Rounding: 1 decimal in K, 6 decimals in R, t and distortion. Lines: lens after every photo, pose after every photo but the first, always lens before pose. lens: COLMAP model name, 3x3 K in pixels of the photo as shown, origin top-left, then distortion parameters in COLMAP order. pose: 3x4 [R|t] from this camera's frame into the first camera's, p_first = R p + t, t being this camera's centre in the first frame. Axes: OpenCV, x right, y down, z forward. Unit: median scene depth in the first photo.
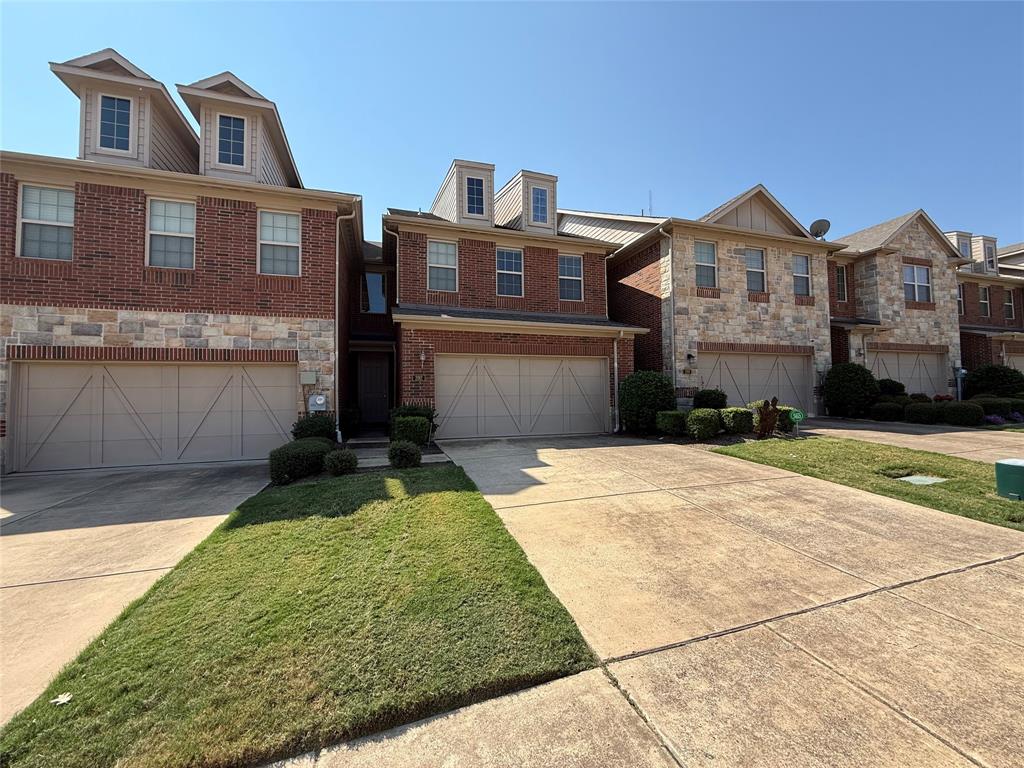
lens RADIAL K [[408.0, 0, 510.7], [0, 408.0, 382.0], [0, 0, 1]] dist [-0.000457, 0.000243]
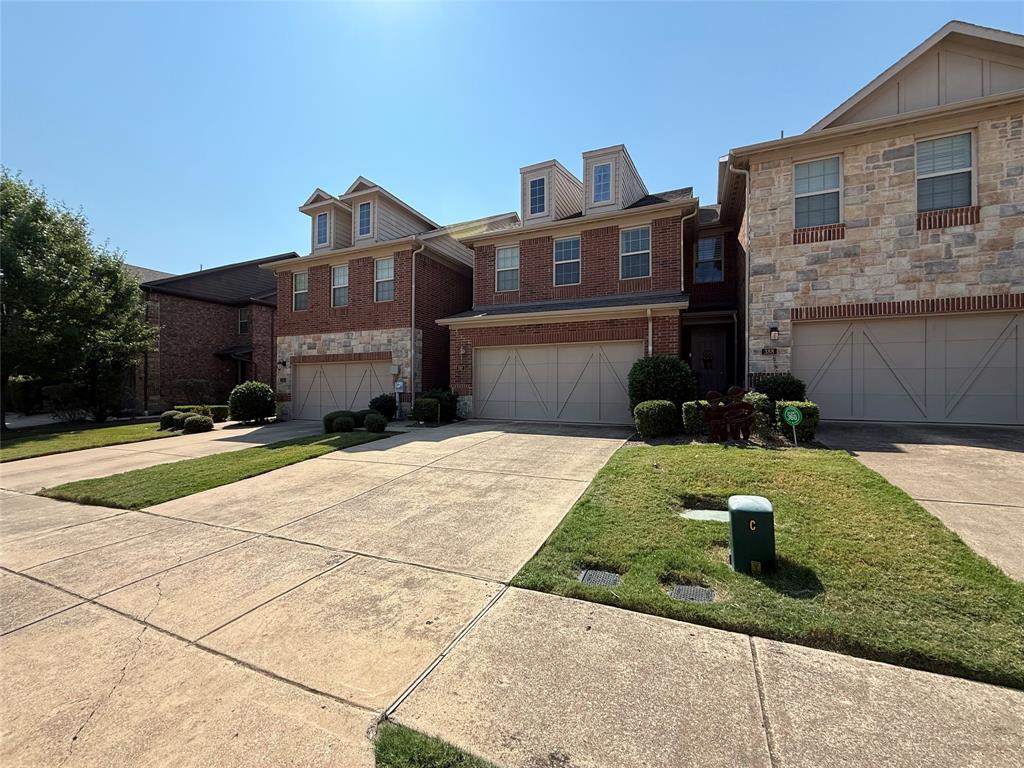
lens RADIAL K [[408.0, 0, 508.7], [0, 408.0, 381.0], [0, 0, 1]] dist [-0.000457, 0.000243]
pose [[0.740988, 0.002704, -0.671513, 0.614584], [0.017421, 0.999578, 0.023248, 0.002378], [0.671292, -0.028925, 0.740628, 0.152286]]
